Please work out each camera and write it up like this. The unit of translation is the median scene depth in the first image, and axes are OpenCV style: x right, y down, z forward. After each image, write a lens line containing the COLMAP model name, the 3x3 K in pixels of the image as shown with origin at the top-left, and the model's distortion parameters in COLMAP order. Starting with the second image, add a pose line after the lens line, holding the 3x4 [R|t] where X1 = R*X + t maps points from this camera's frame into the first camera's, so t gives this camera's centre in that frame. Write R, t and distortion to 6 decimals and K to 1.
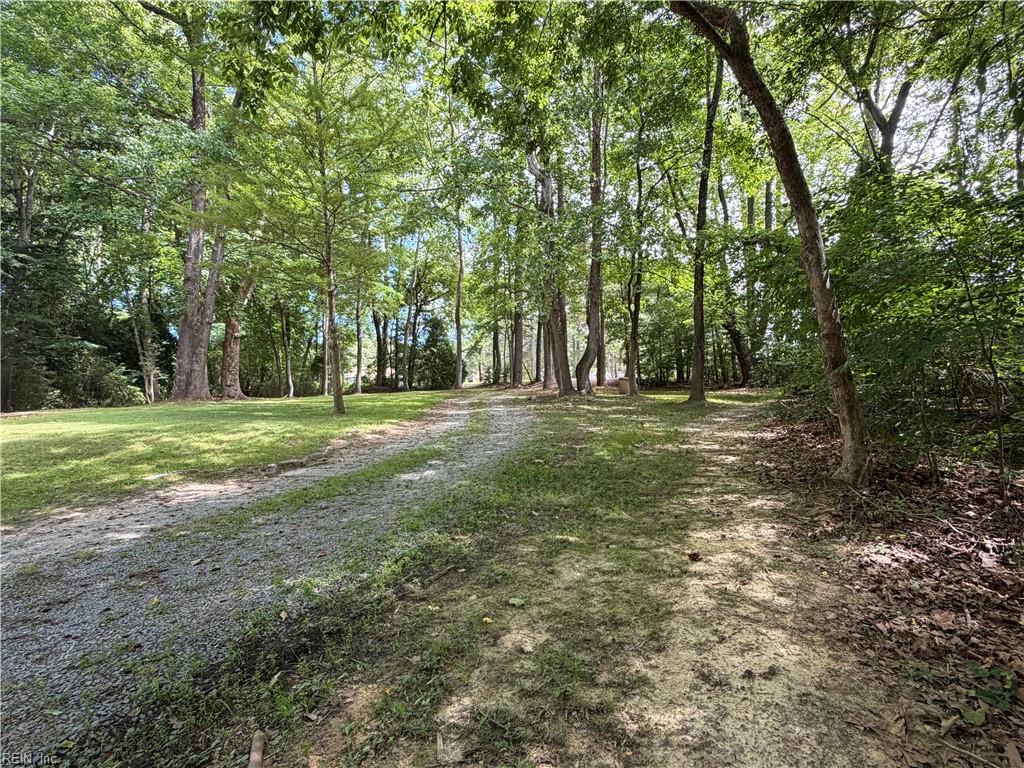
lens RADIAL K [[524.4, 0, 510.8], [0, 524.4, 382.1], [0, 0, 1]] dist [0.000647, 0.000359]
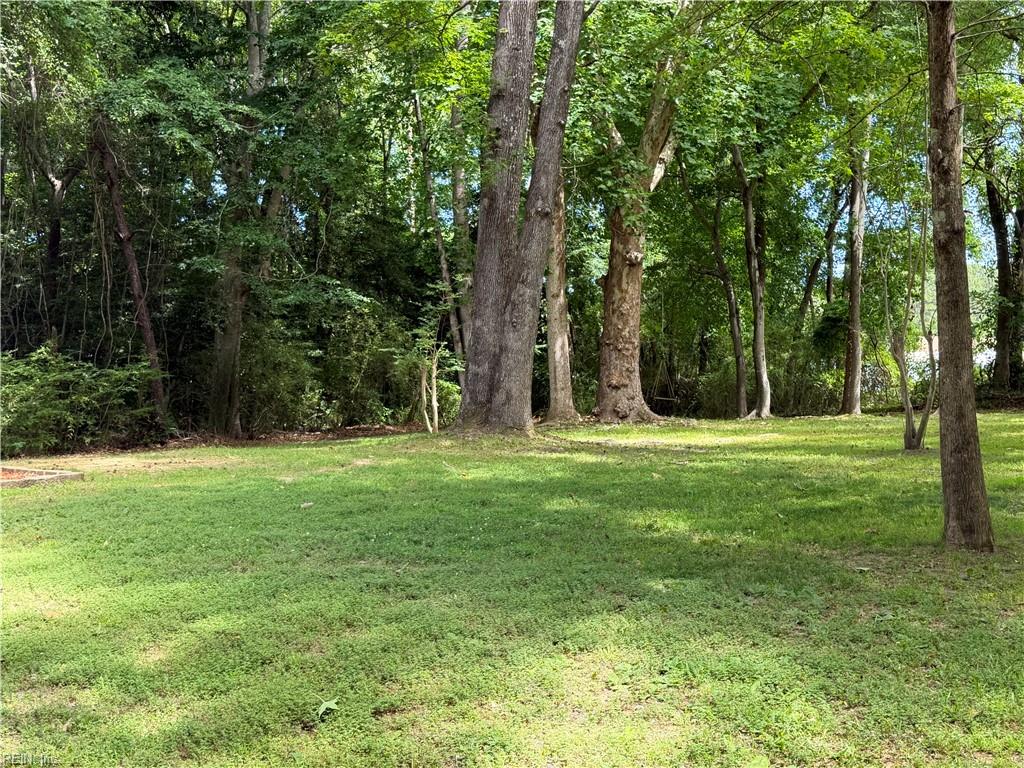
lens RADIAL K [[1219.3, 0, 510.4], [0, 1219.3, 386.2], [0, 0, 1]] dist [0.214542, 0.000000]
pose [[0.824154, 0.013165, -0.566212, -0.071410], [-0.006914, 0.999889, 0.013185, -0.004401], [0.566323, -0.006952, 0.824154, 0.171904]]
